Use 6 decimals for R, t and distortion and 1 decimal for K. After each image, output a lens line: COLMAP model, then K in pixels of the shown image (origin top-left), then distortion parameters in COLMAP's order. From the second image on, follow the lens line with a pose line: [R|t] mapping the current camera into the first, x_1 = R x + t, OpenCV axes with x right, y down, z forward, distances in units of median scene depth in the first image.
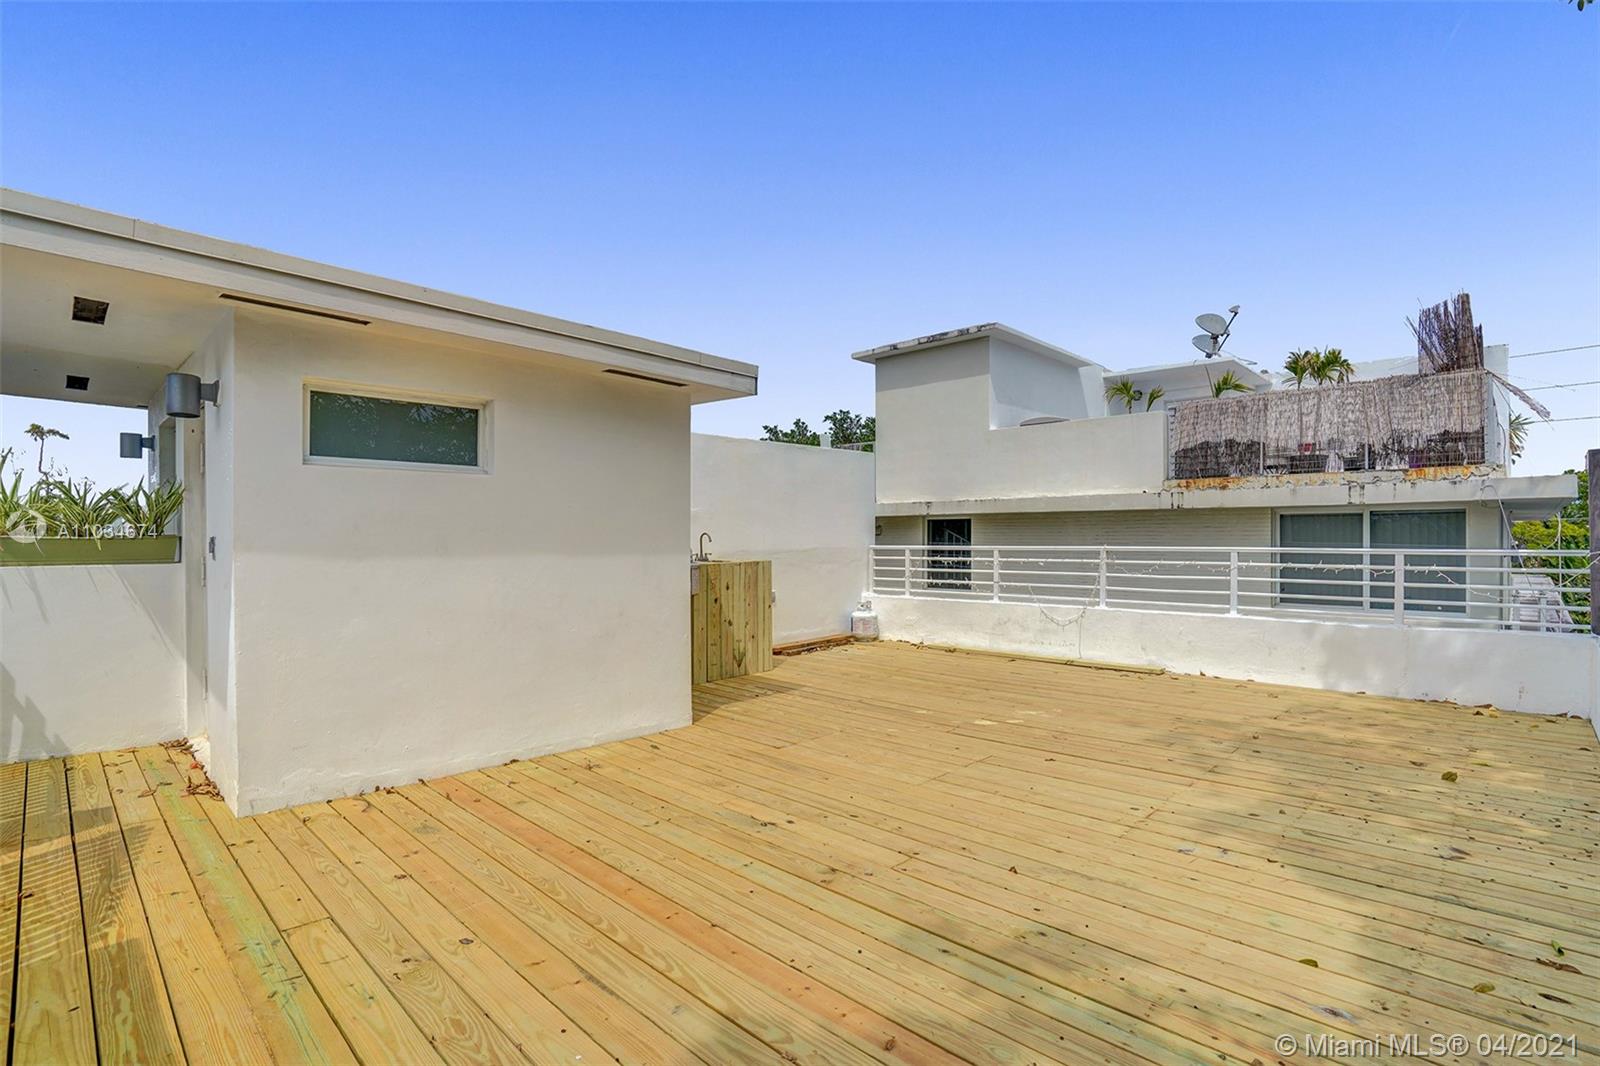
lens RADIAL K [[750.3, 0, 811.9], [0, 750.3, 527.8], [0, 0, 1]] dist [-0.035778, 0.002847]
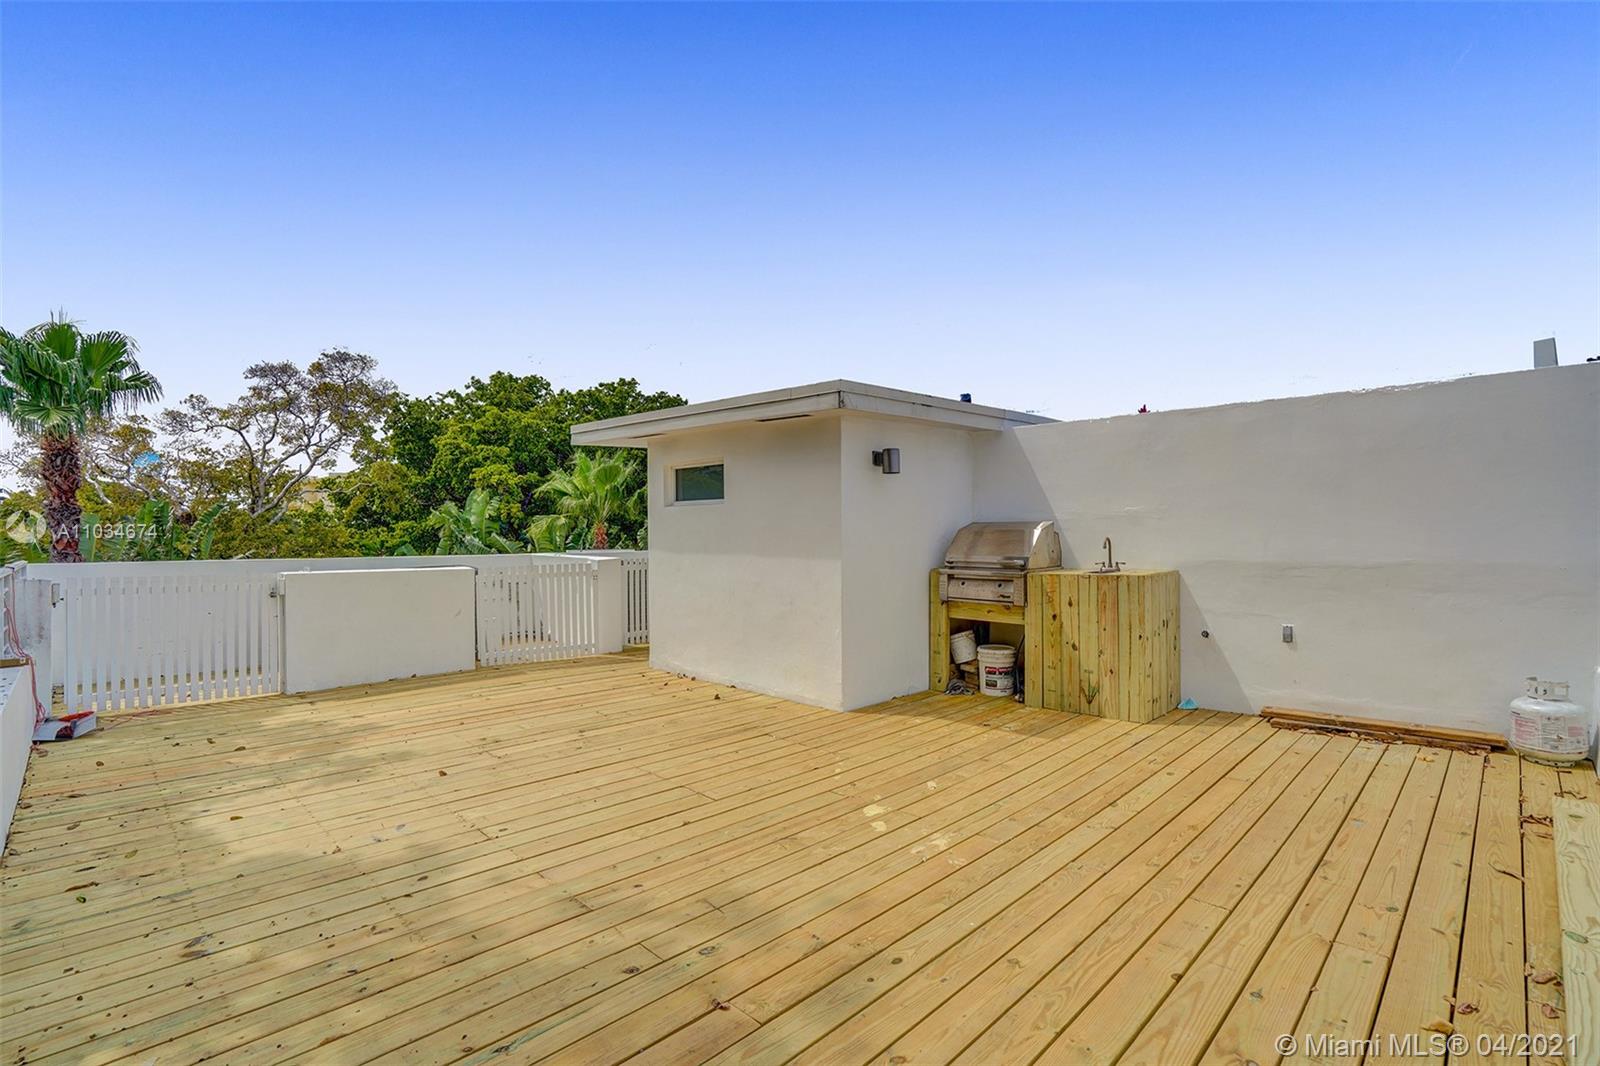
lens RADIAL K [[750.3, 0, 813.0], [0, 750.3, 536.9], [0, 0, 1]] dist [-0.035778, 0.002847]
pose [[-0.012862, 0.007472, -0.999889, 1.141875], [0.019509, 0.999784, 0.007221, -0.009052], [0.999727, -0.019414, -0.013005, 1.156589]]
